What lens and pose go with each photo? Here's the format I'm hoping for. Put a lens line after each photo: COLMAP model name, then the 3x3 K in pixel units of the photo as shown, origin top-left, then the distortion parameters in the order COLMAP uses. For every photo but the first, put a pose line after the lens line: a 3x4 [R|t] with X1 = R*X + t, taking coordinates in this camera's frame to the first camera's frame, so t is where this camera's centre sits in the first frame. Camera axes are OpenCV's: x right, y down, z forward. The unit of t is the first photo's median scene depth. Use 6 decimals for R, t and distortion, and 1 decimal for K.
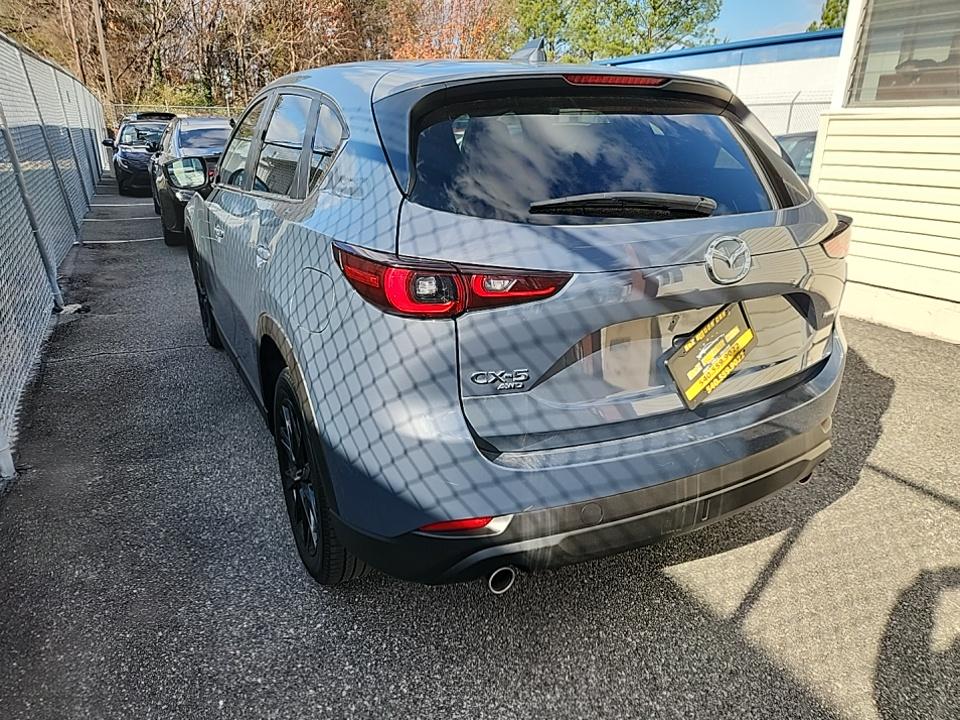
lens RADIAL K [[642.6, 0, 485.9], [0, 642.6, 361.5], [0, 0, 1]] dist [0.056566, -0.011518]
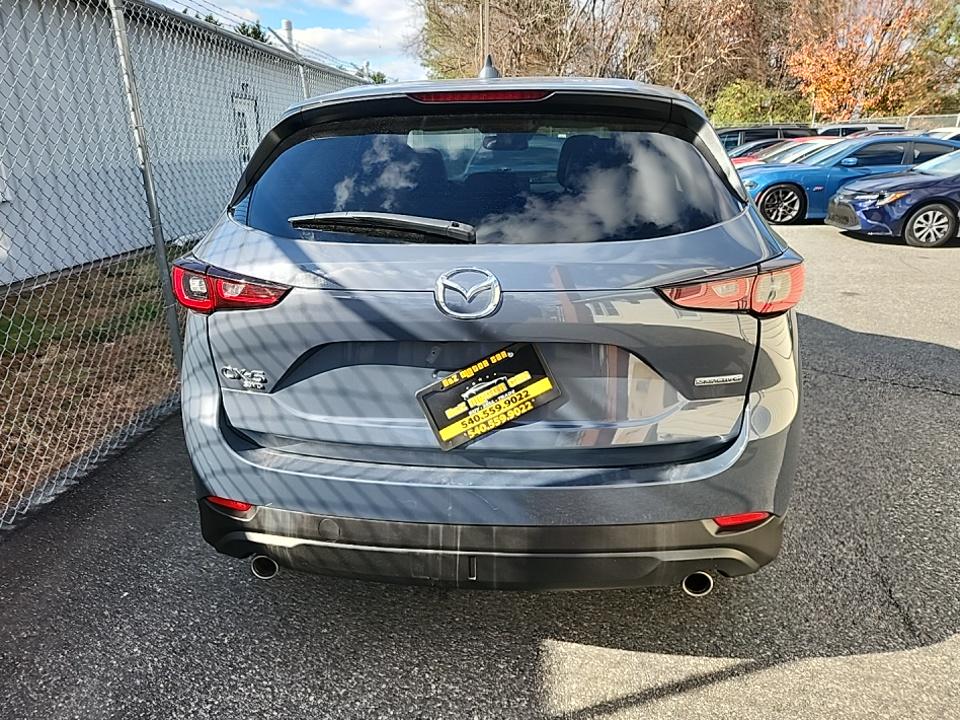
lens RADIAL K [[642.6, 0, 478.8], [0, 642.6, 360.0], [0, 0, 1]] dist [0.056566, -0.011518]
pose [[0.844183, 0.154462, -0.513319, 0.826126], [-0.168094, 0.985566, 0.020124, -0.081010], [0.509018, 0.069297, 0.857962, 0.235805]]
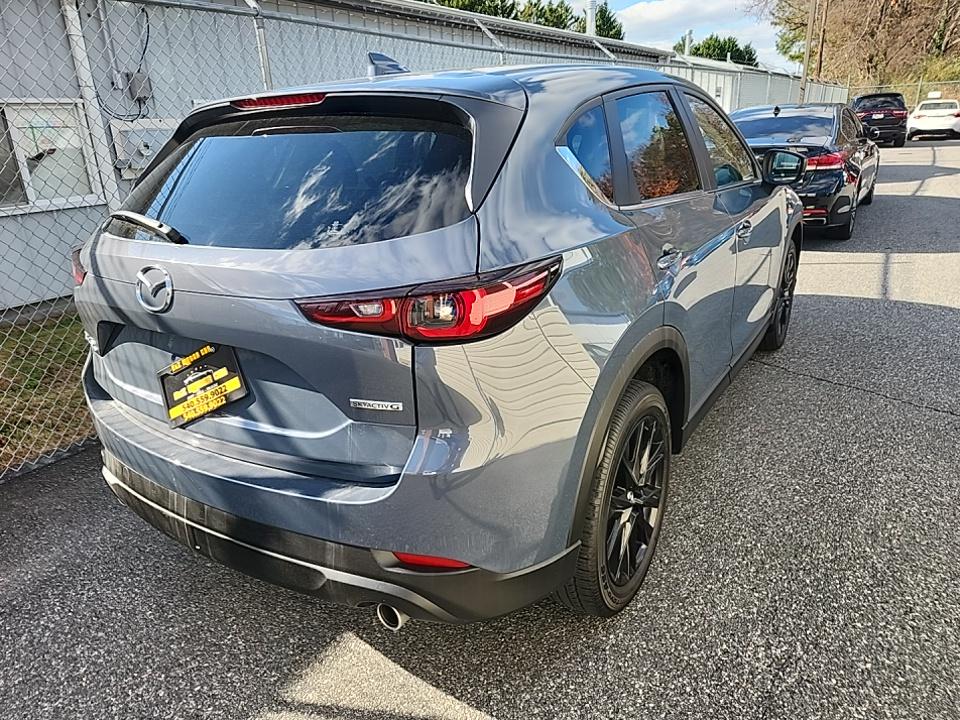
lens RADIAL K [[642.6, 0, 481.1], [0, 642.6, 357.1], [0, 0, 1]] dist [0.056566, -0.011518]
pose [[0.491525, 0.264155, -0.829835, 1.414681], [-0.255324, 0.954725, 0.152677, -0.322318], [0.832594, 0.136832, 0.536716, 0.859108]]
